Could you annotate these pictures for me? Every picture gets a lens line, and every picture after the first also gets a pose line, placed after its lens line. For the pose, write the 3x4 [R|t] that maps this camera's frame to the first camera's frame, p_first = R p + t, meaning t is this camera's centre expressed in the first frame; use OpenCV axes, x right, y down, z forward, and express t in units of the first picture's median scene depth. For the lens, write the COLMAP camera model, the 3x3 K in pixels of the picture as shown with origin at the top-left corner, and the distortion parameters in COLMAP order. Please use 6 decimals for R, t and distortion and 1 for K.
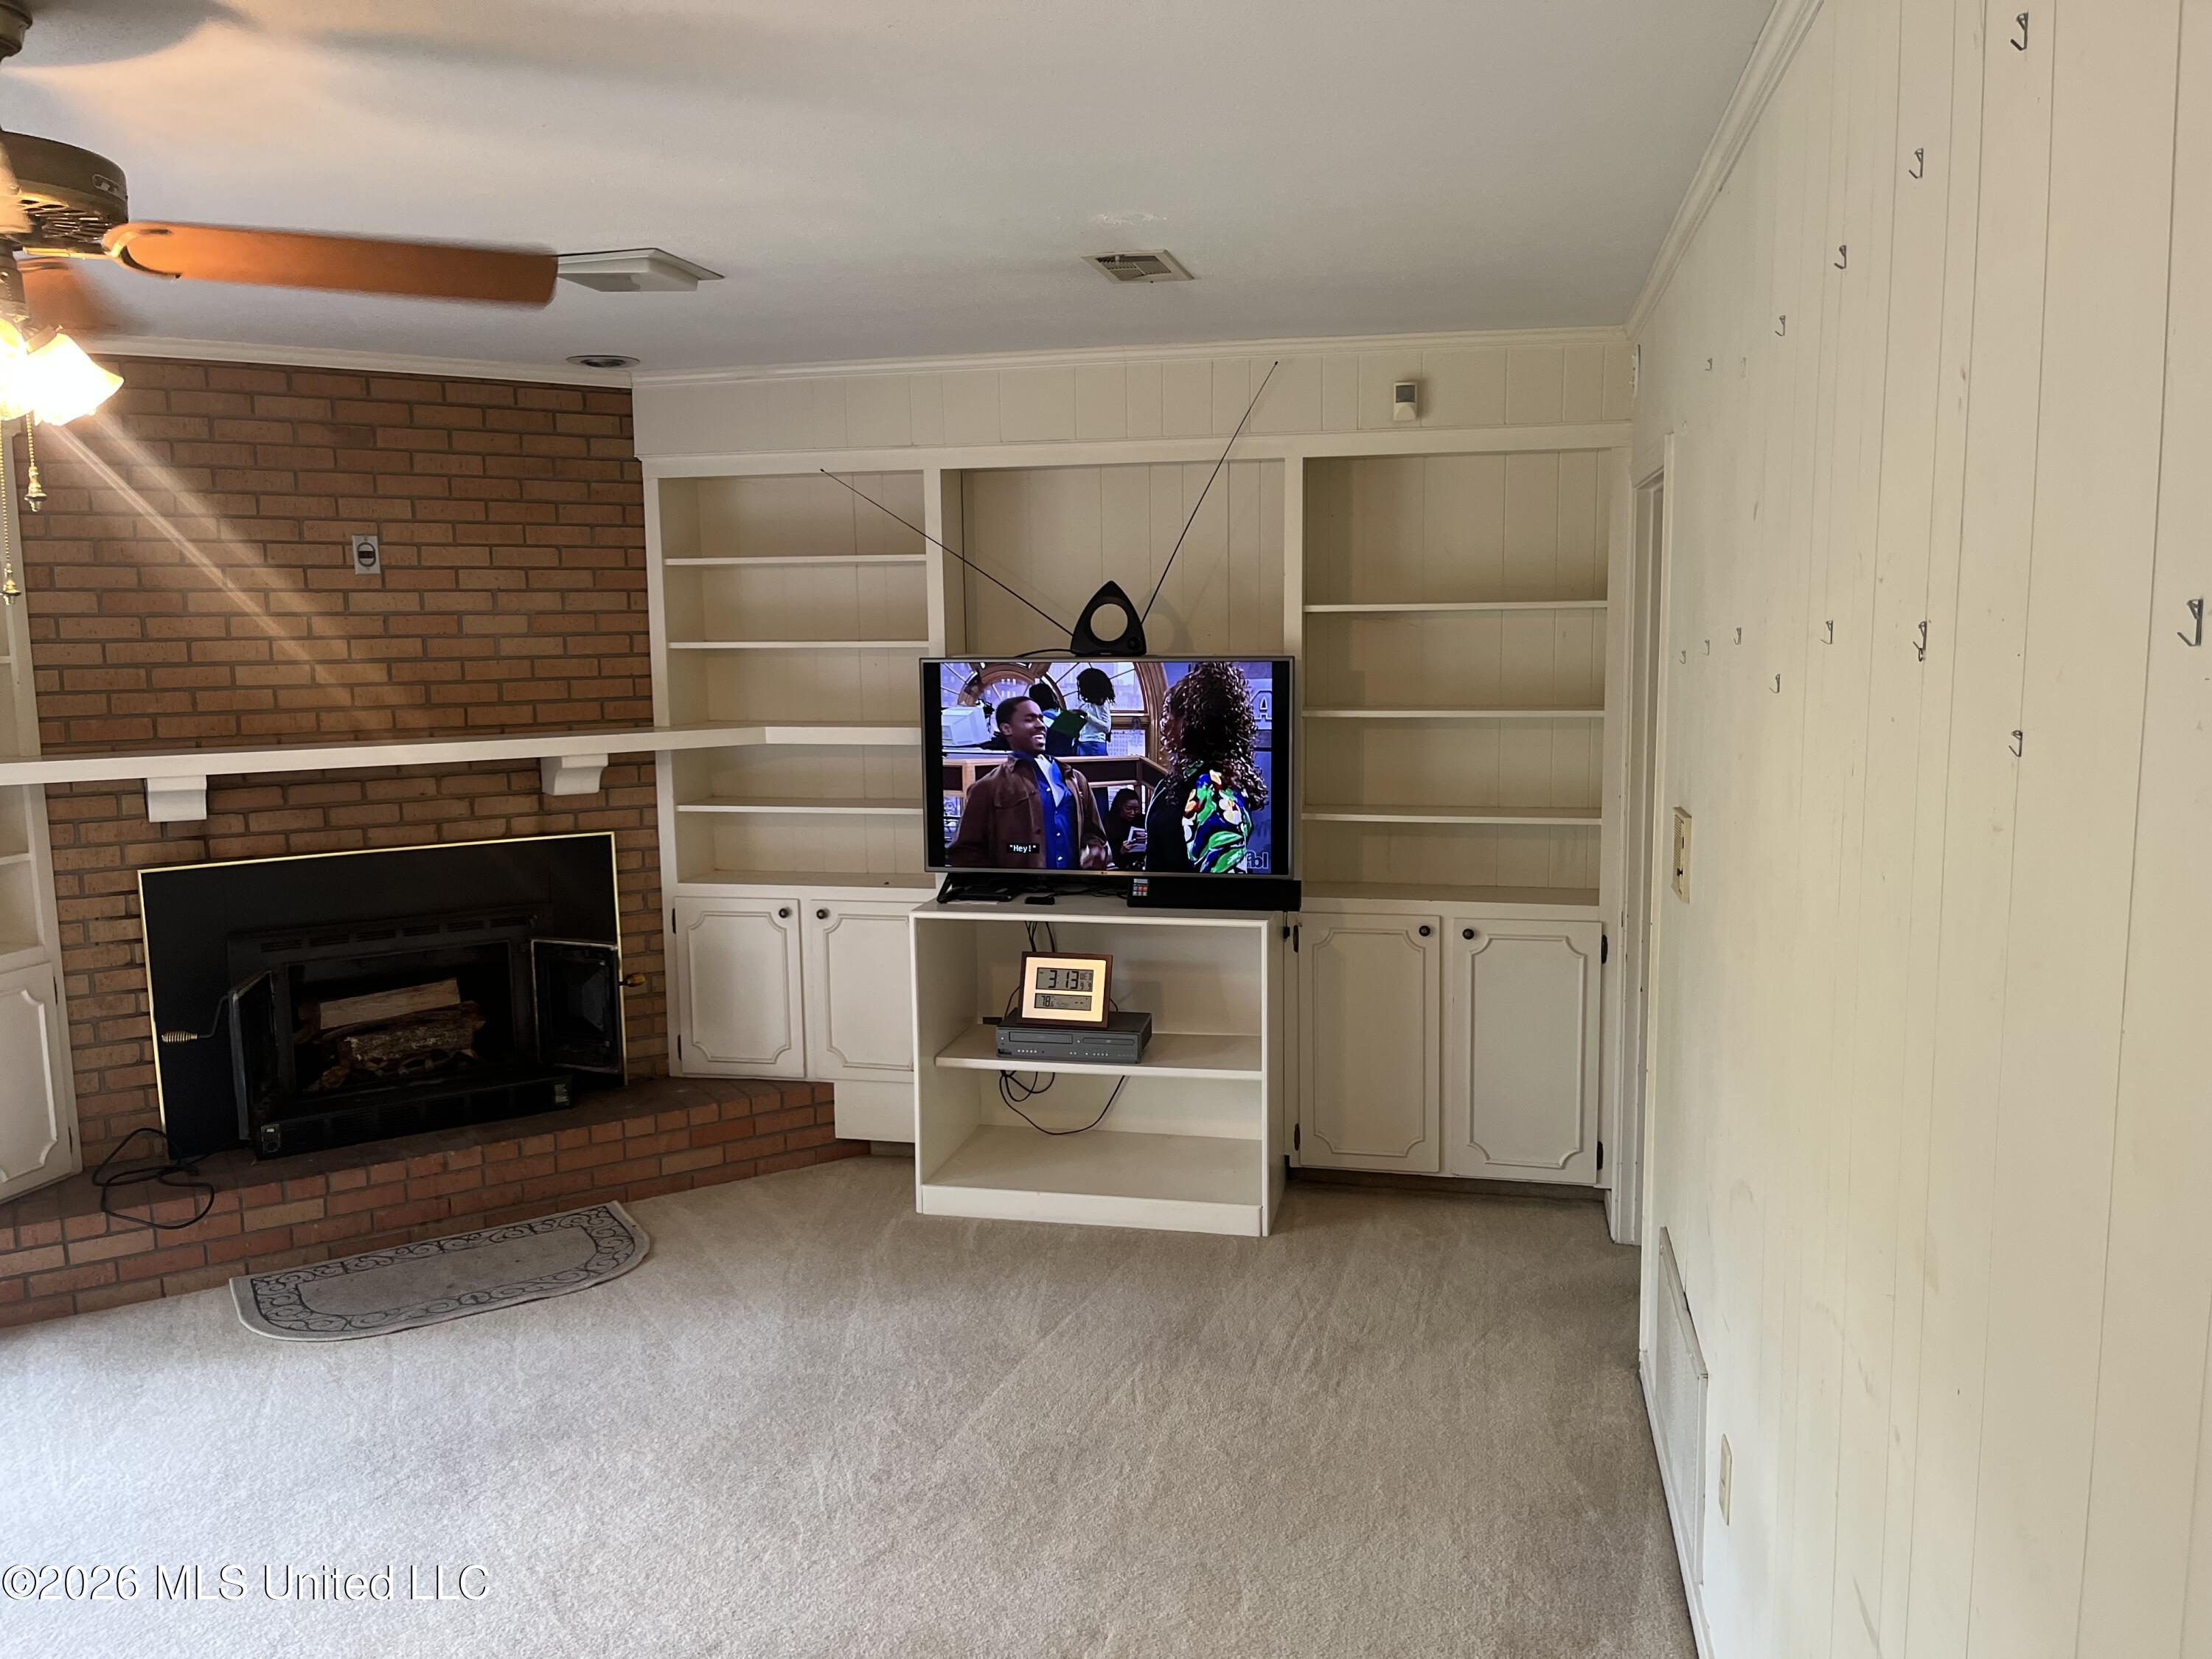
lens RADIAL K [[1681.6, 0, 1095.2], [0, 1681.6, 815.5], [0, 0, 1]] dist [0.067238, -0.088998]
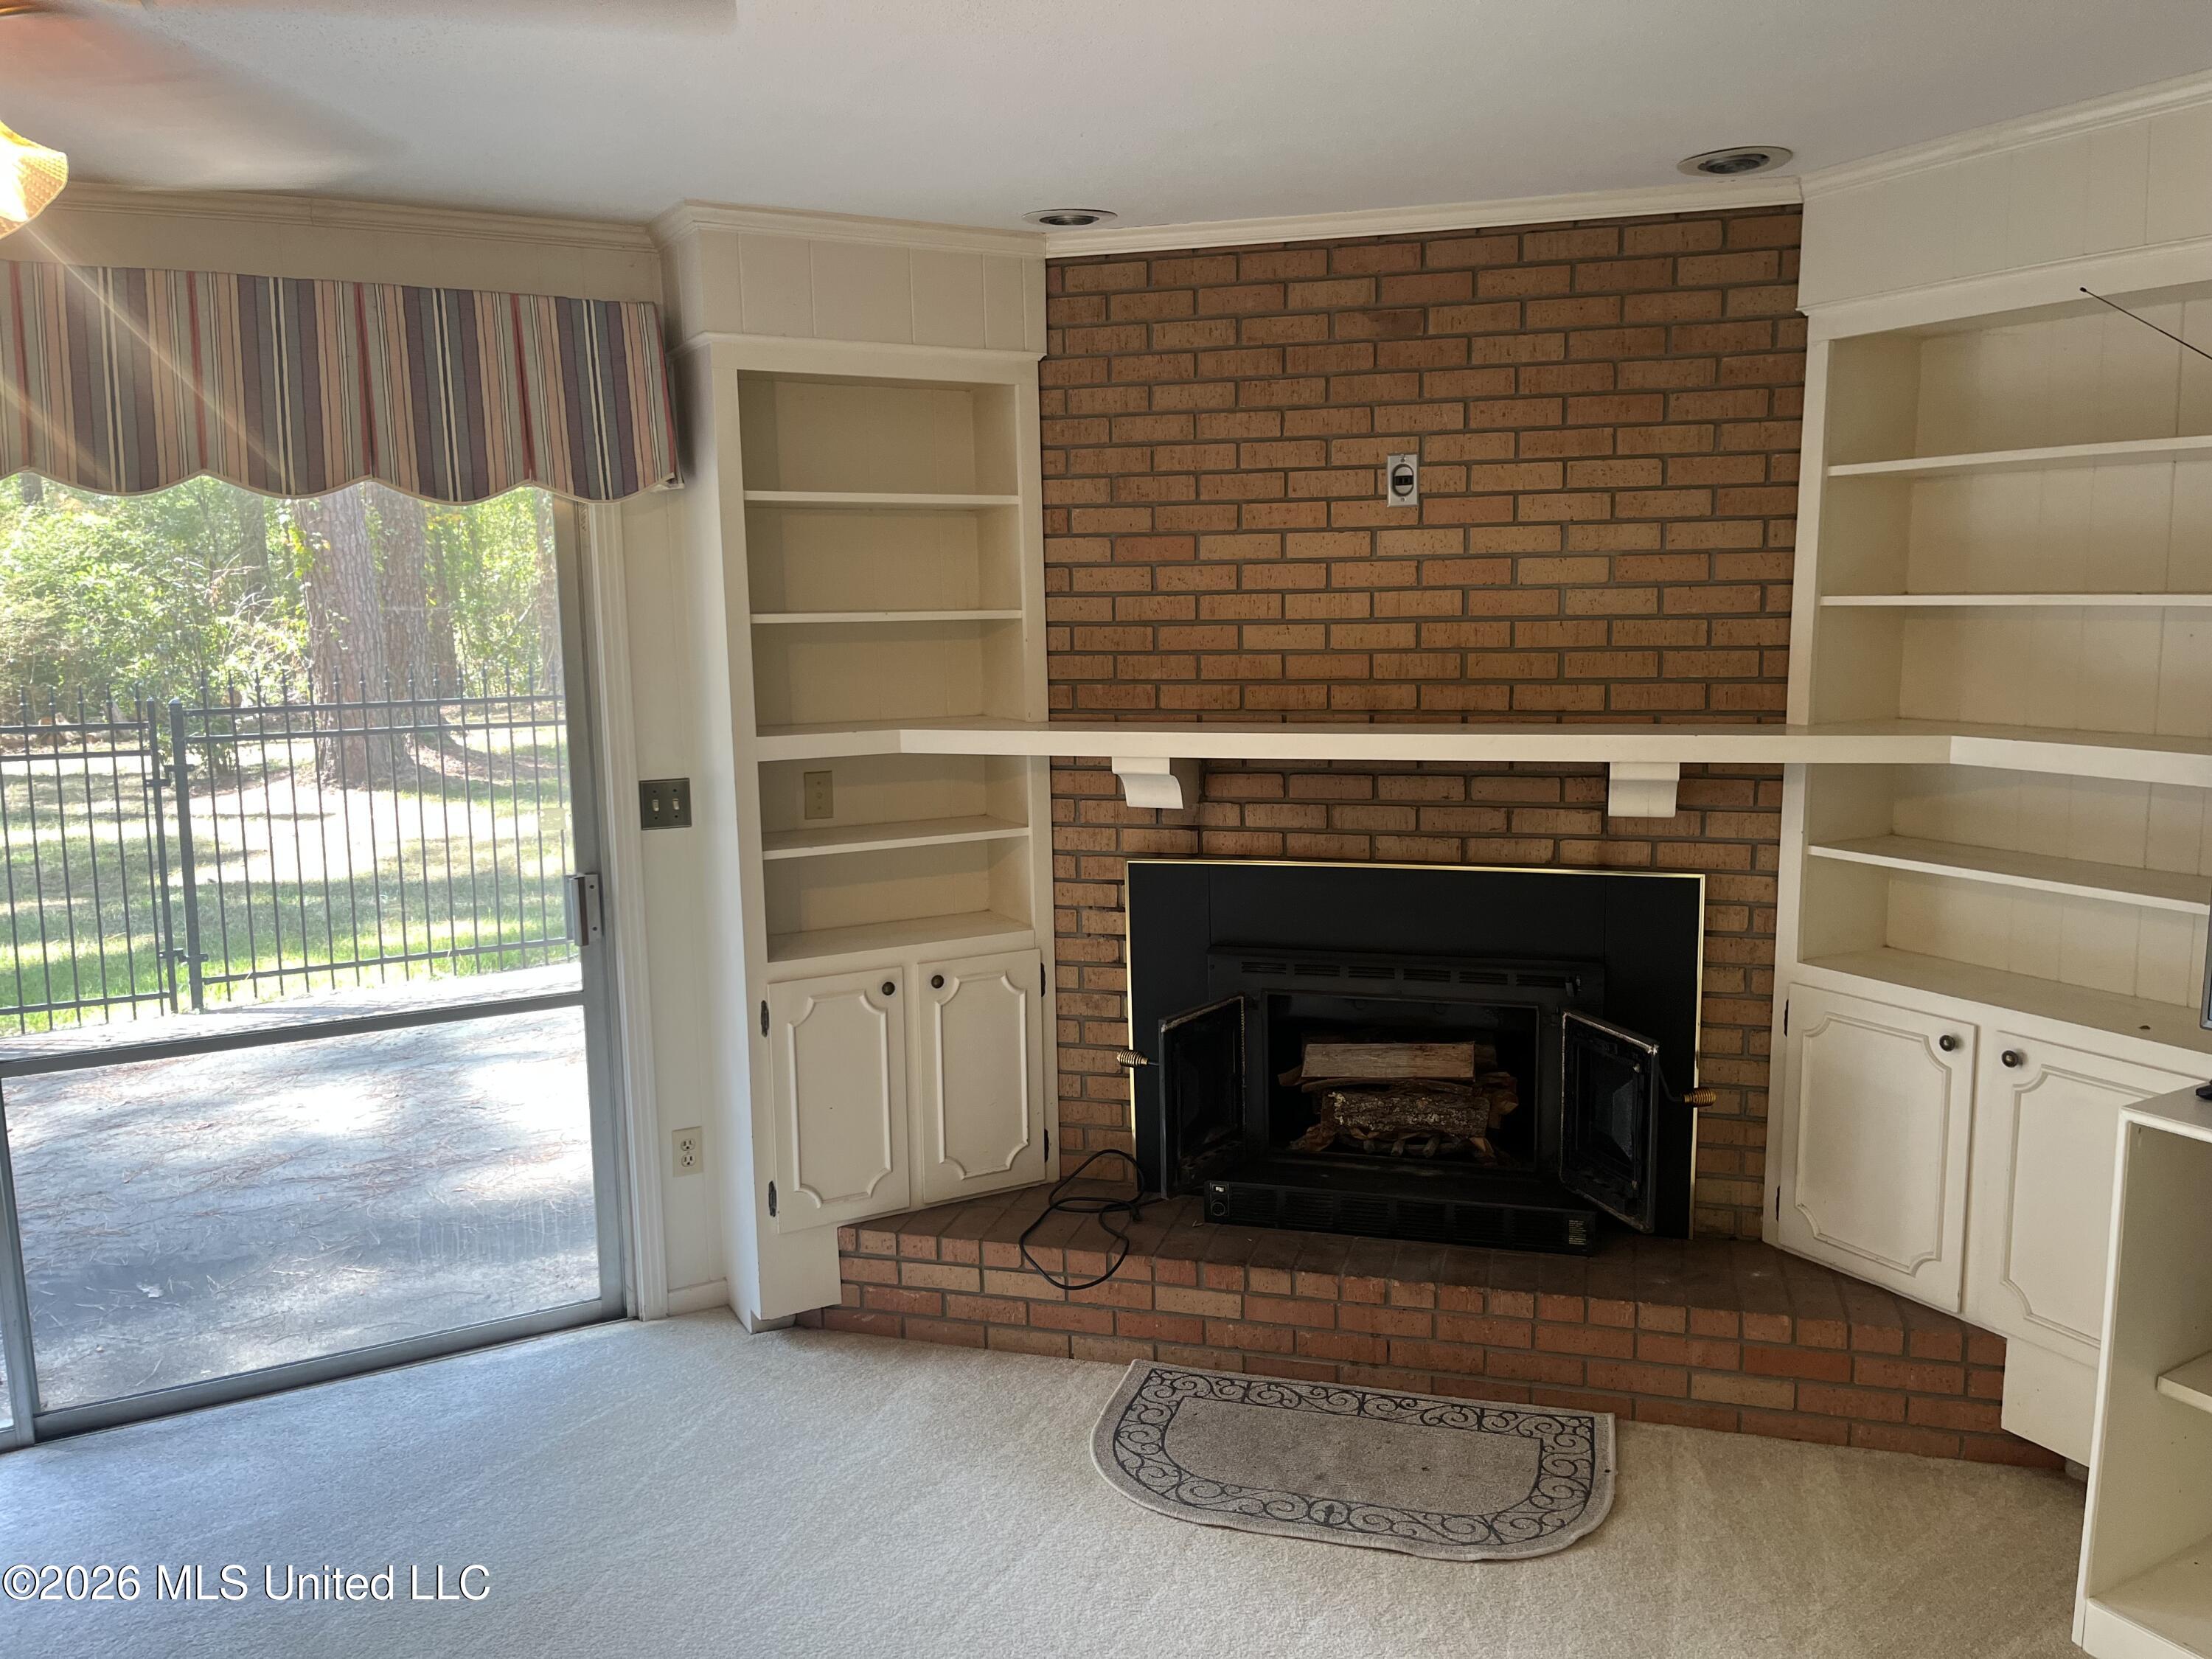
lens RADIAL K [[1681.6, 0, 1109.5], [0, 1681.6, 843.3], [0, 0, 1]] dist [0.067238, -0.088998]
pose [[0.671241, 0.114452, -0.732350, 0.057199], [-0.080114, 0.993422, 0.081823, -0.042493], [0.736897, 0.003749, 0.675994, 0.383476]]
